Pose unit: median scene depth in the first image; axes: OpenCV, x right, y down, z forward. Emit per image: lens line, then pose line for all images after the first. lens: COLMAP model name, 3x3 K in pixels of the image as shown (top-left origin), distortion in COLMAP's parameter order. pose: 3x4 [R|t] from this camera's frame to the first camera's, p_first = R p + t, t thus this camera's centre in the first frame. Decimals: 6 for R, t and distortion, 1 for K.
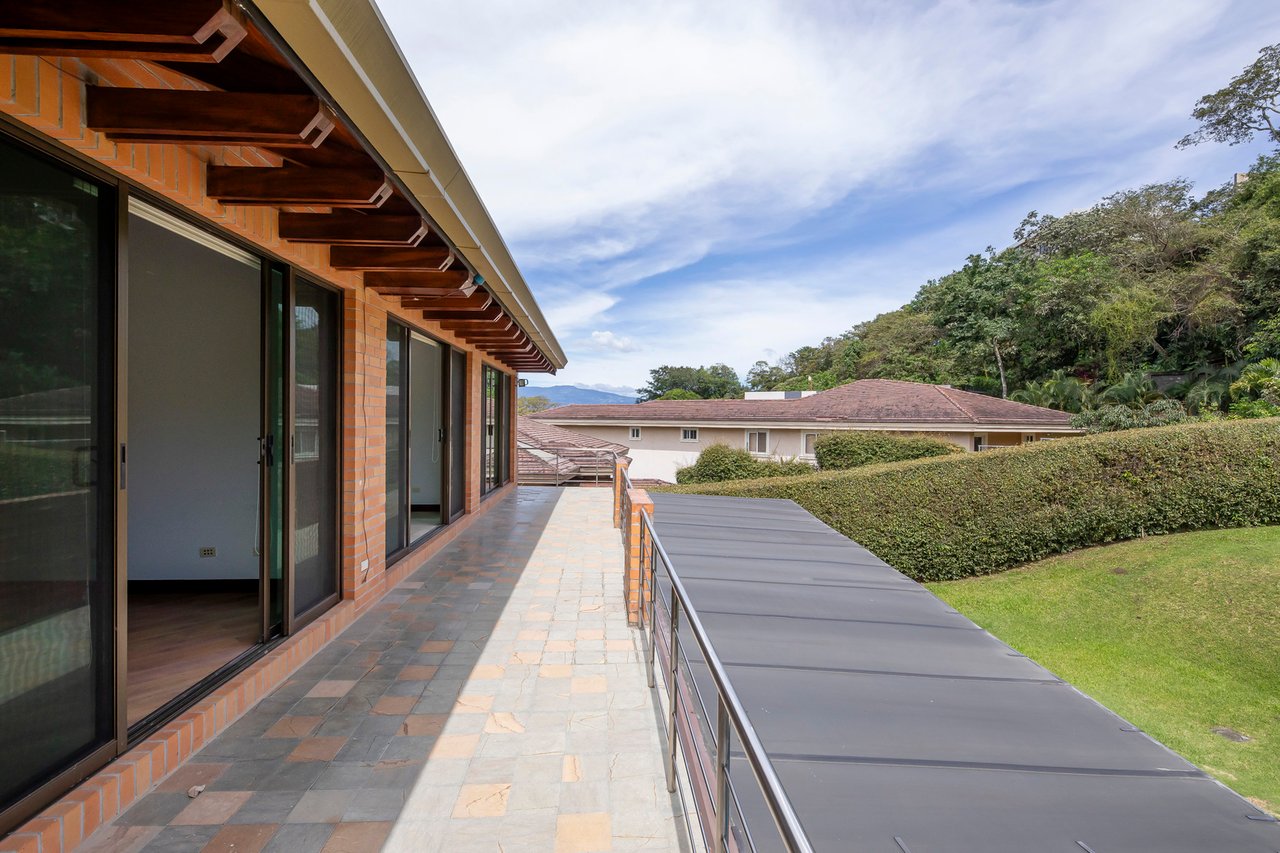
lens RADIAL K [[616.7, 0, 633.0], [0, 616.7, 434.1], [0, 0, 1]] dist [0.009779, -0.006092]
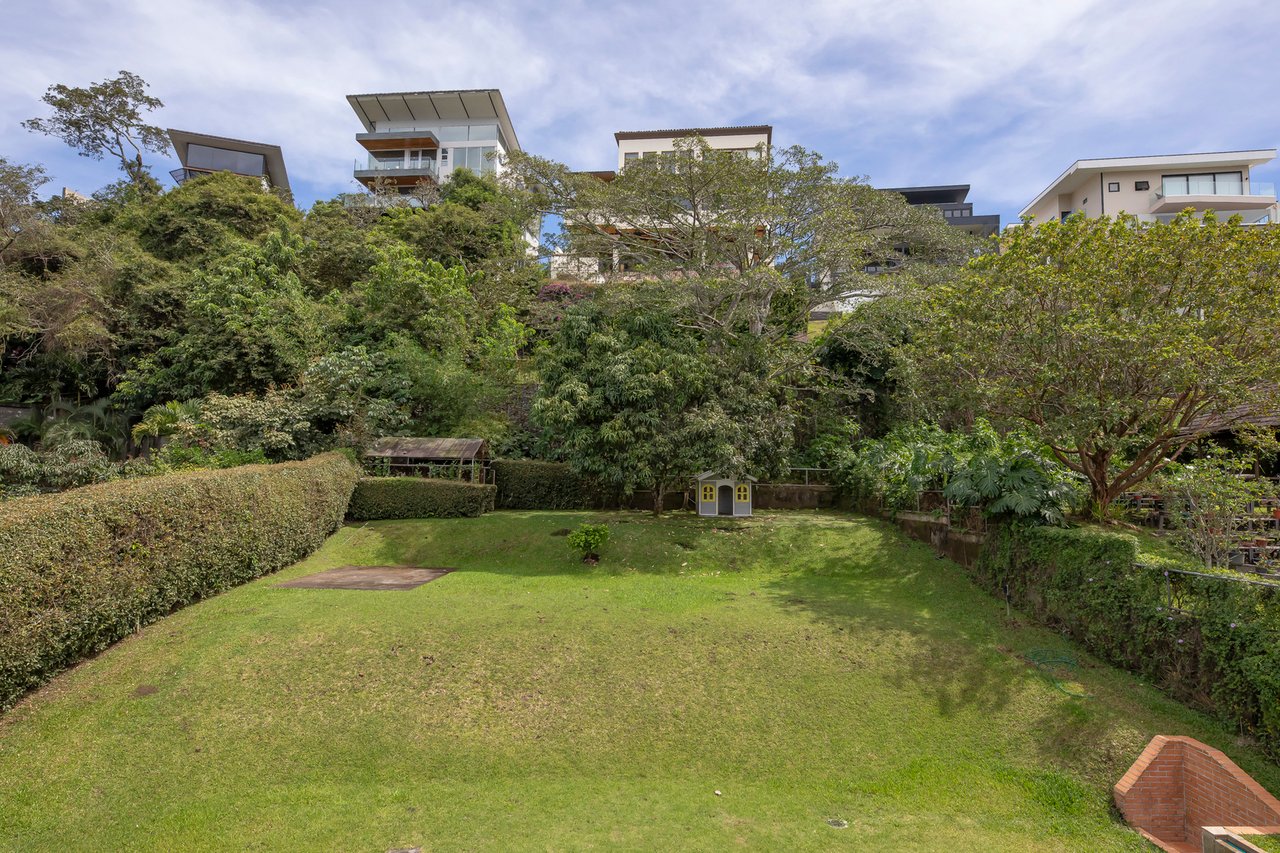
lens RADIAL K [[703.6, 0, 643.6], [0, 703.6, 421.0], [0, 0, 1]] dist [0.006171, -0.000162]
pose [[0.011229, 0.078108, 0.996882, -0.007503], [0.003451, 0.996936, -0.078151, -0.011111], [-0.999931, 0.004318, 0.010925, 0.396652]]
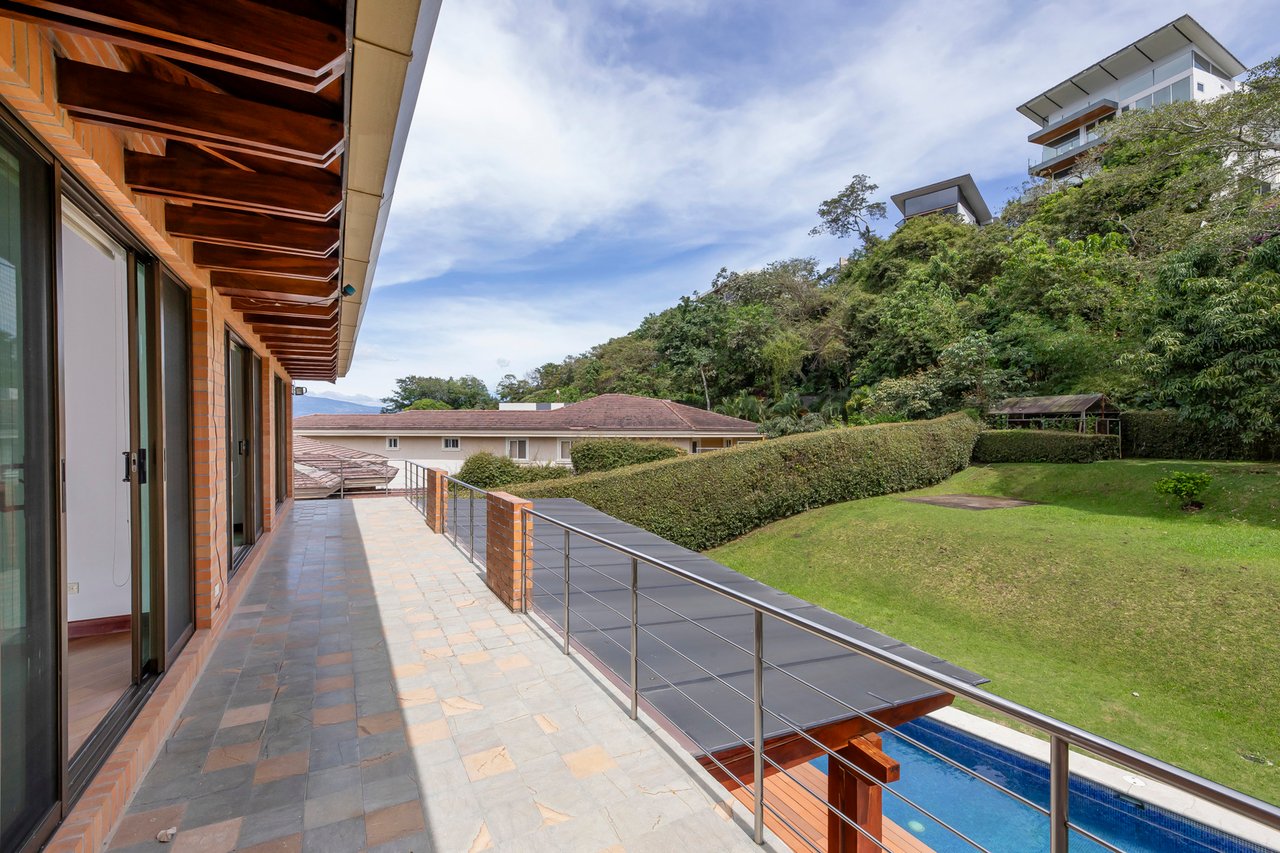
lens RADIAL K [[570.9, 0, 644.5], [0, 570.9, 433.3], [0, 0, 1]] dist [0.002540, -0.002858]
pose [[0.901288, -0.010299, 0.433097, -0.070306], [0.017053, 0.999786, -0.011713, 0.000348], [-0.432884, 0.017942, 0.901271, -0.013335]]
